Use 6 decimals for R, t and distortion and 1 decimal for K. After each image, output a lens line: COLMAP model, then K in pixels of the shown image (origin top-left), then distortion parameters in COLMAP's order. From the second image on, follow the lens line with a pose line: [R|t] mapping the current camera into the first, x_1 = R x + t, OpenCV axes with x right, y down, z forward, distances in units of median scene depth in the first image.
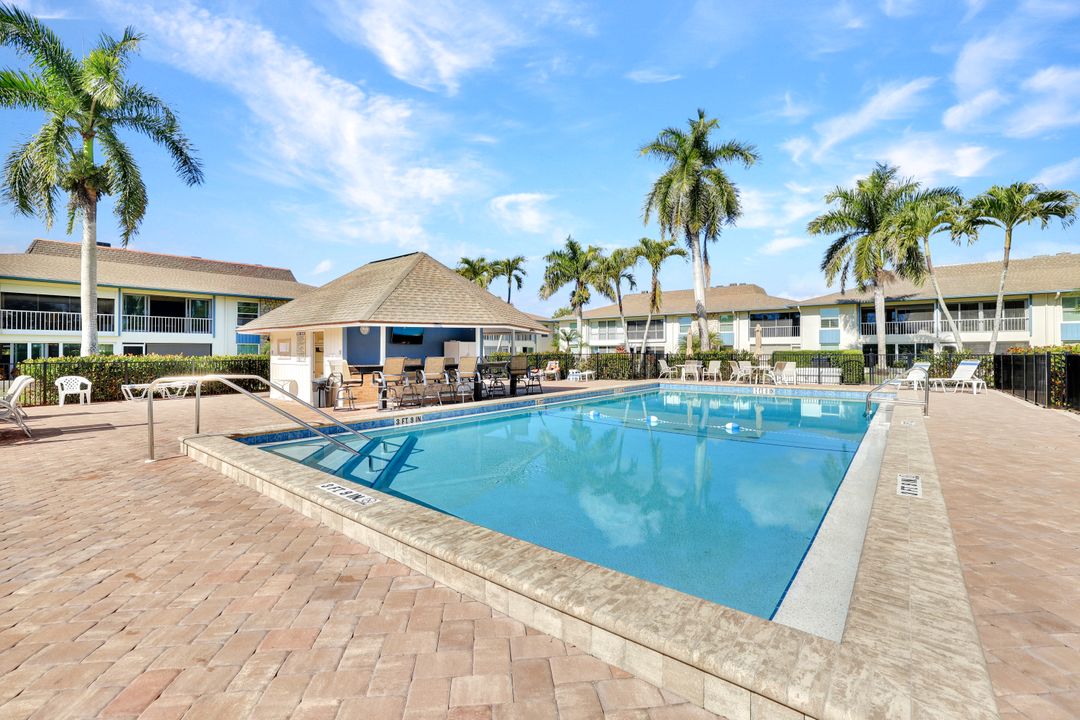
lens RADIAL K [[471.8, 0, 532.9], [0, 471.8, 350.5], [0, 0, 1]] dist [-0.051933, 0.022430]
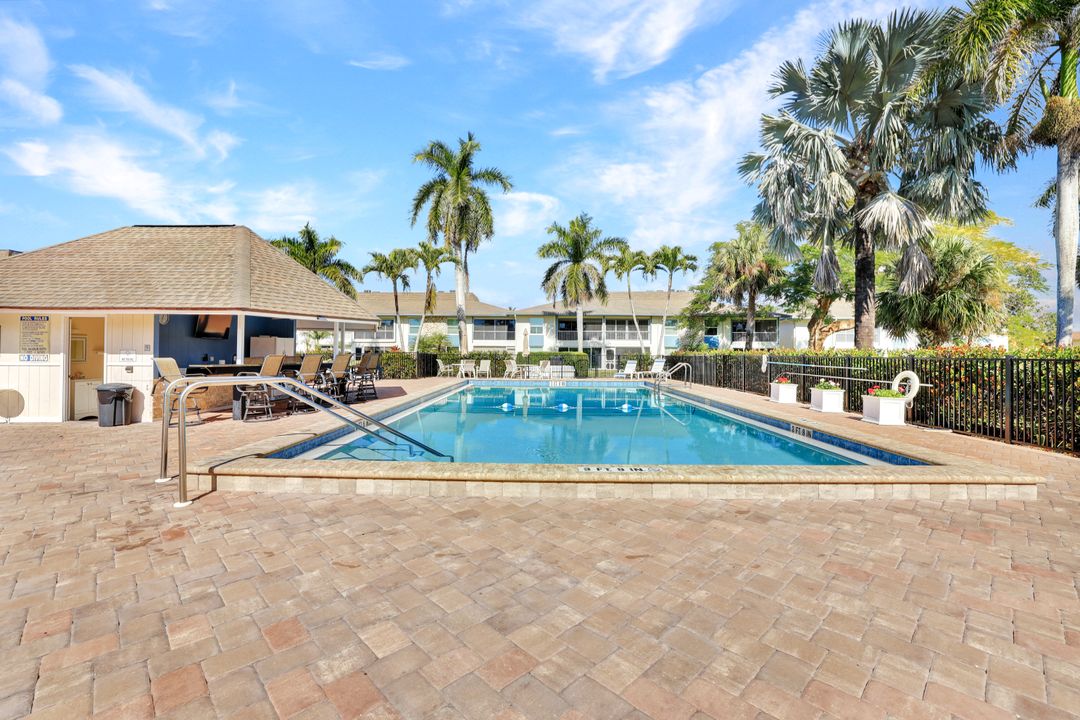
lens RADIAL K [[471.8, 0, 532.9], [0, 471.8, 350.5], [0, 0, 1]] dist [-0.051933, 0.022430]
pose [[0.780186, 0.011561, 0.625441, -0.198972], [-0.010630, 0.999930, -0.005223, 0.003082], [-0.625458, -0.002573, 0.780254, 0.035743]]
